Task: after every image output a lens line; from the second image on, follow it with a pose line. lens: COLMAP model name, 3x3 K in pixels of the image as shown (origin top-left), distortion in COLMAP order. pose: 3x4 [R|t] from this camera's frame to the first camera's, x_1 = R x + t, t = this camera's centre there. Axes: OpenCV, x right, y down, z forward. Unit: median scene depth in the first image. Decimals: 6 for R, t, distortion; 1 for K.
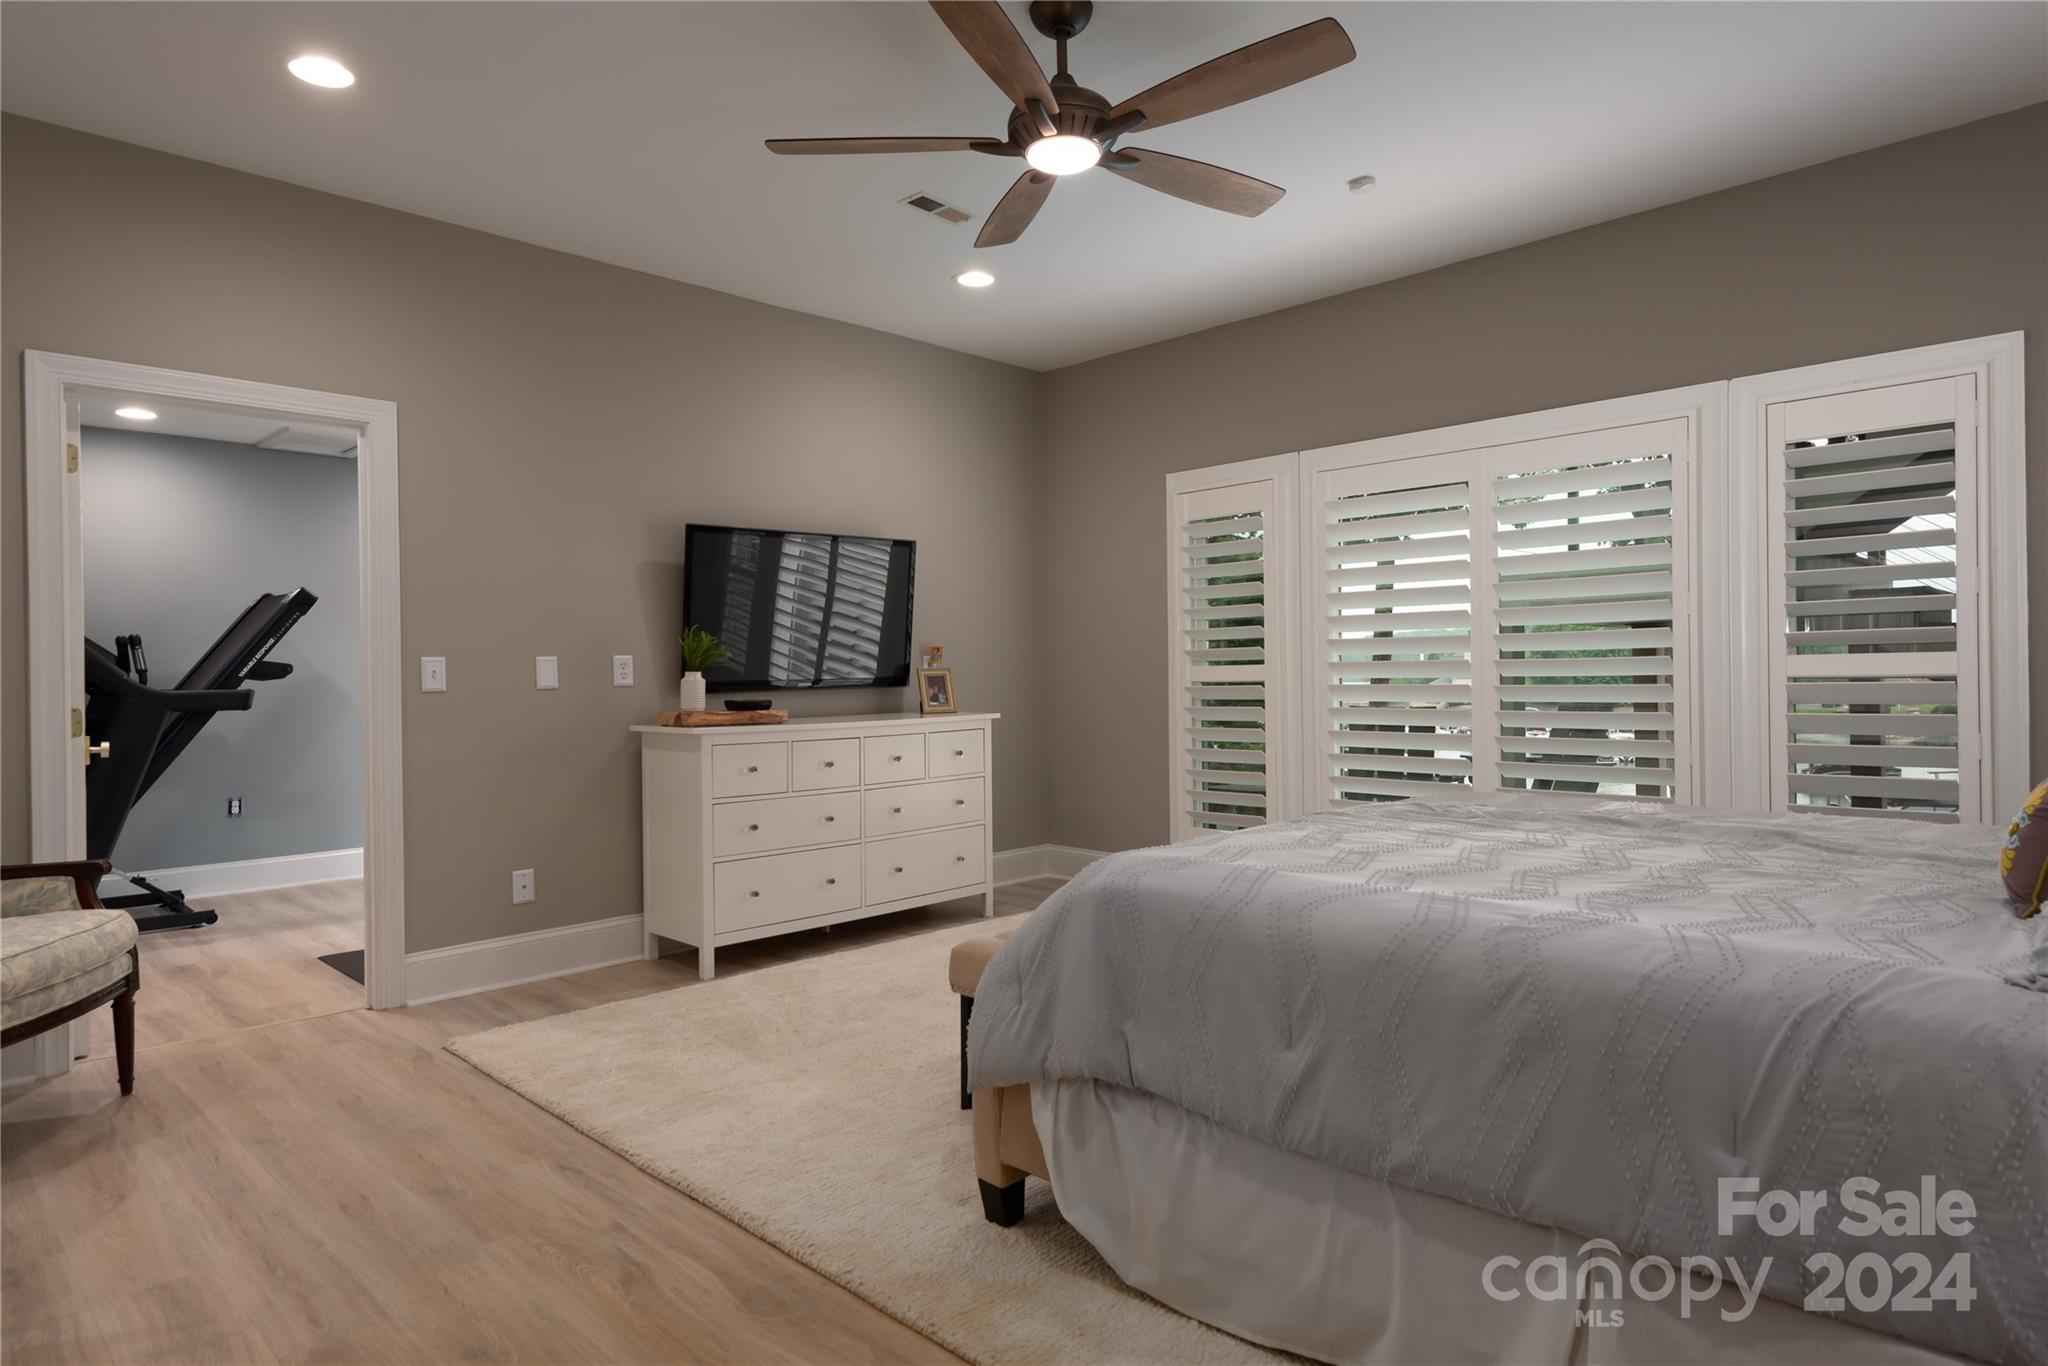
lens RADIAL K [[1189.7, 0, 1025.8], [0, 1189.7, 676.3], [0, 0, 1]] dist [0.006023, 0.000289]
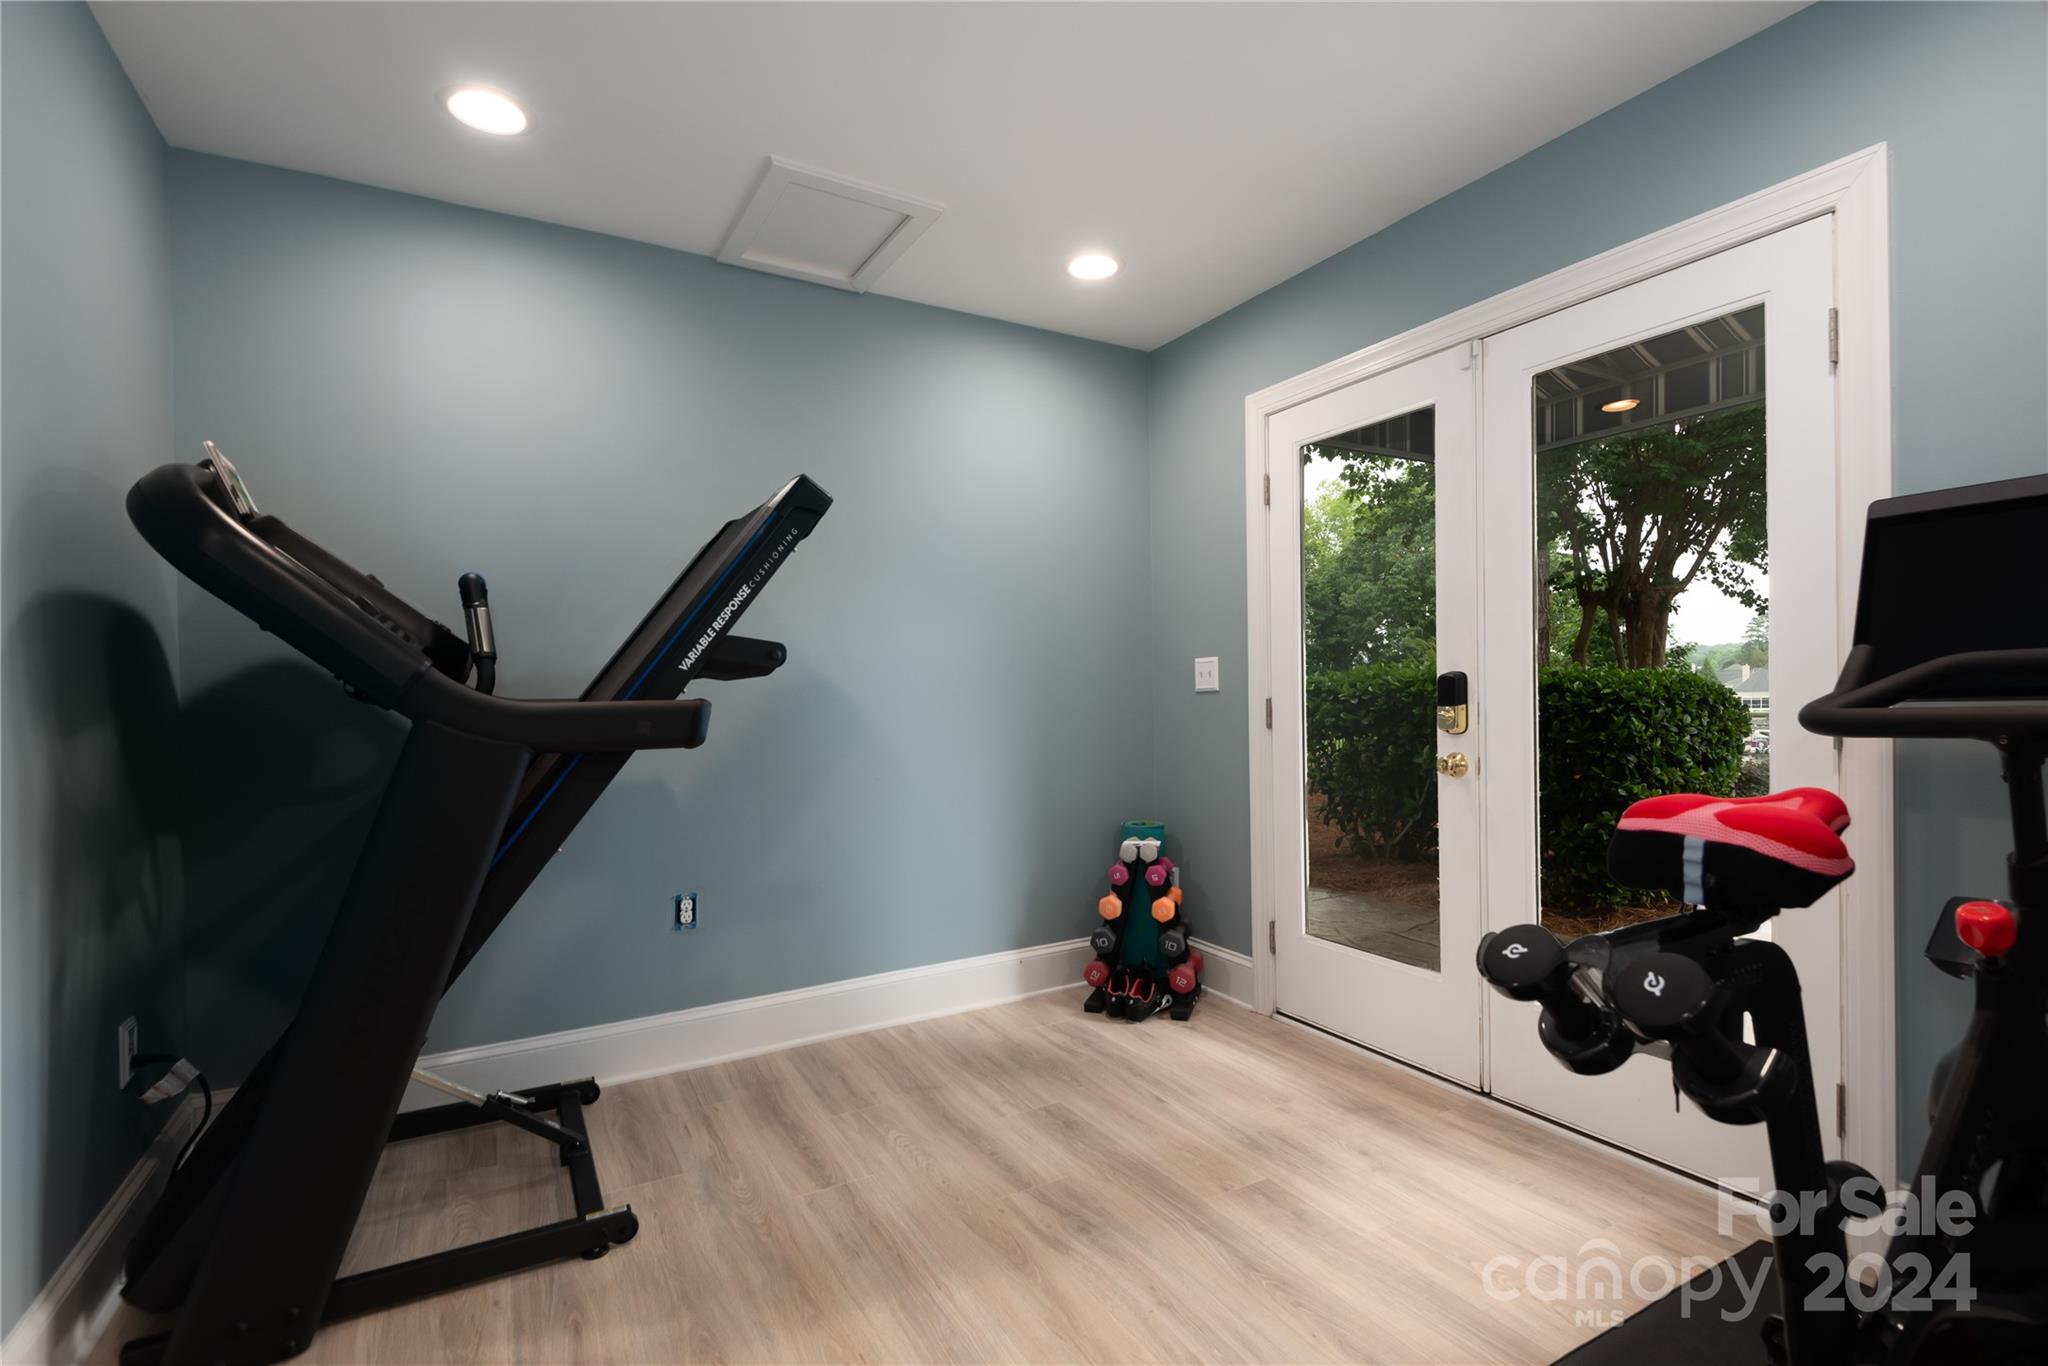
lens RADIAL K [[943.1, 0, 1022.5], [0, 943.1, 692.2], [0, 0, 1]] dist [0.001381, 0.000030]
pose [[0.964810, -0.003993, -0.262918, -0.437790], [0.006212, 0.999952, 0.007608, 0.006105], [0.262875, -0.008974, 0.964788, 0.684157]]
